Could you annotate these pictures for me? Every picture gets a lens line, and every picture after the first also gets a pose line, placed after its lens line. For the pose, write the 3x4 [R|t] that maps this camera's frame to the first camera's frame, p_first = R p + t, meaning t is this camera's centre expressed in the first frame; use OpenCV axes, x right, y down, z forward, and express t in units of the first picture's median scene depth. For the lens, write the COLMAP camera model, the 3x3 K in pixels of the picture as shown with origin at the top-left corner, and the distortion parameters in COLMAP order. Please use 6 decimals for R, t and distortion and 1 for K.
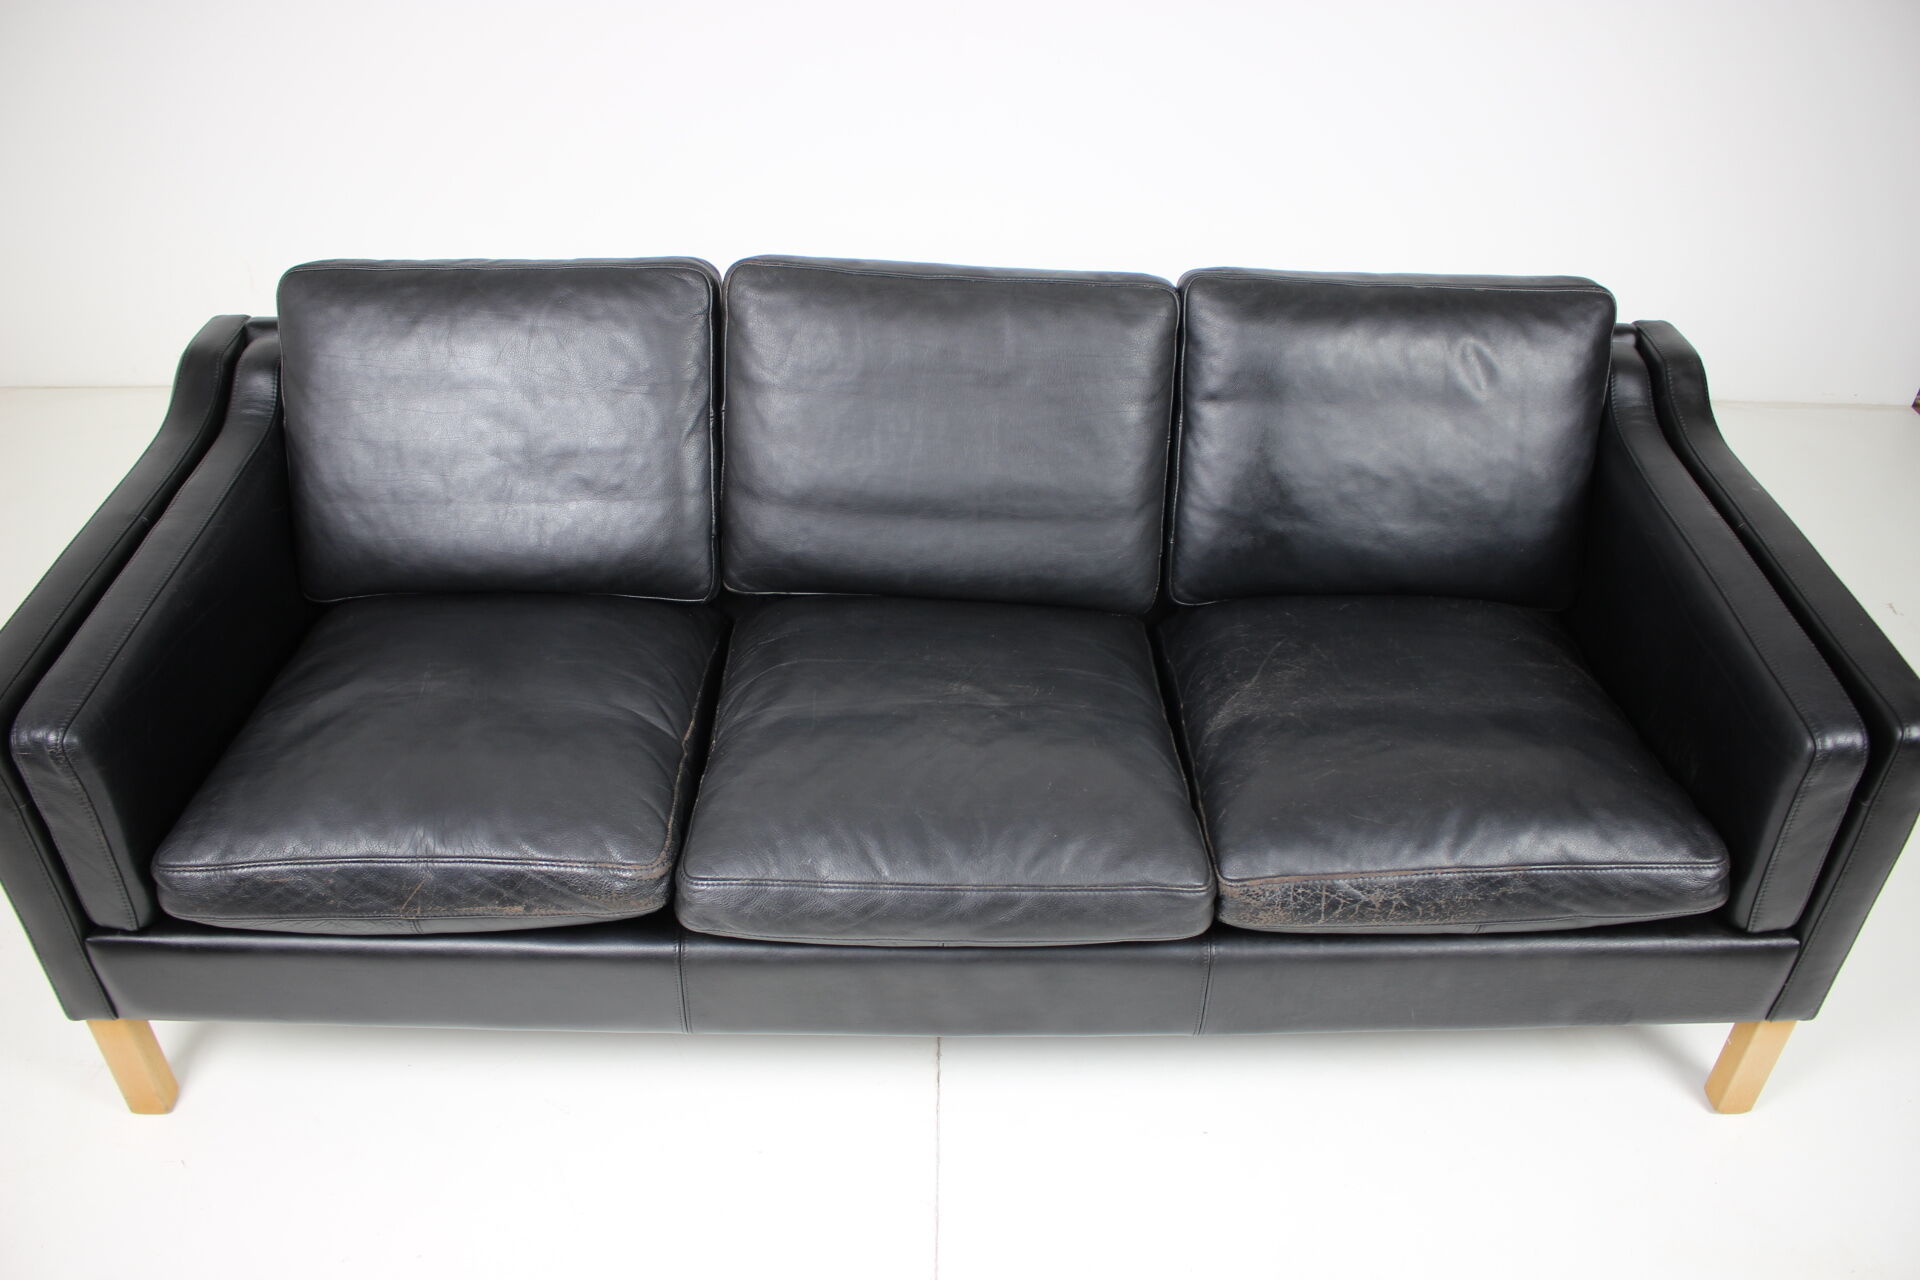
lens RADIAL K [[1612.9, 0, 960.0], [0, 1612.9, 640.0], [0, 0, 1]] dist [-0.119117, -0.003762]
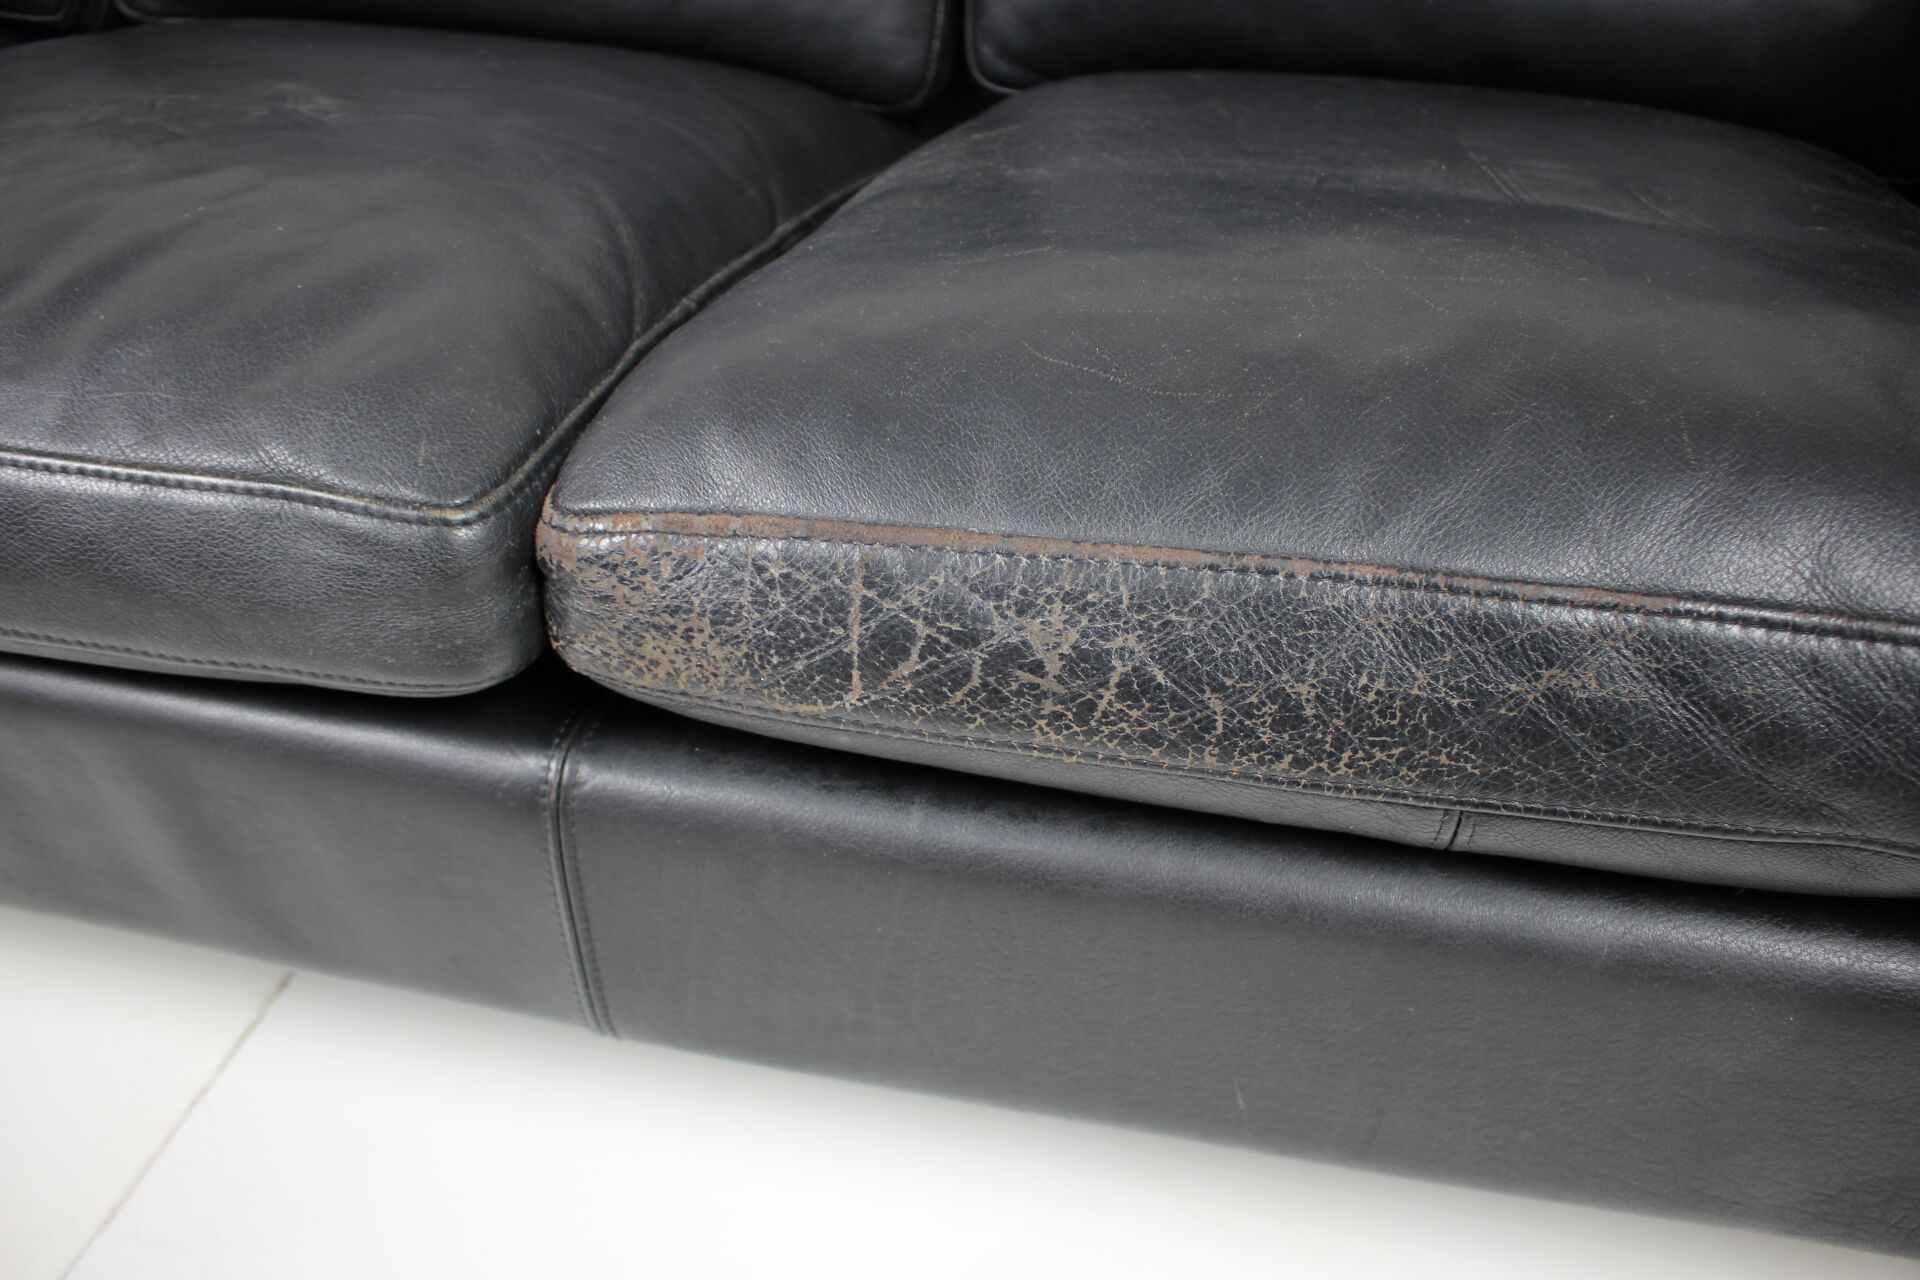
lens RADIAL K [[1612.9, 0, 960.0], [0, 1612.9, 640.0], [0, 0, 1]] dist [-0.119117, -0.003762]
pose [[0.973960, 0.130934, -0.185092, 0.274263], [-0.131369, 0.991283, 0.009966, 0.149487], [0.184783, 0.014609, 0.982671, 0.677755]]
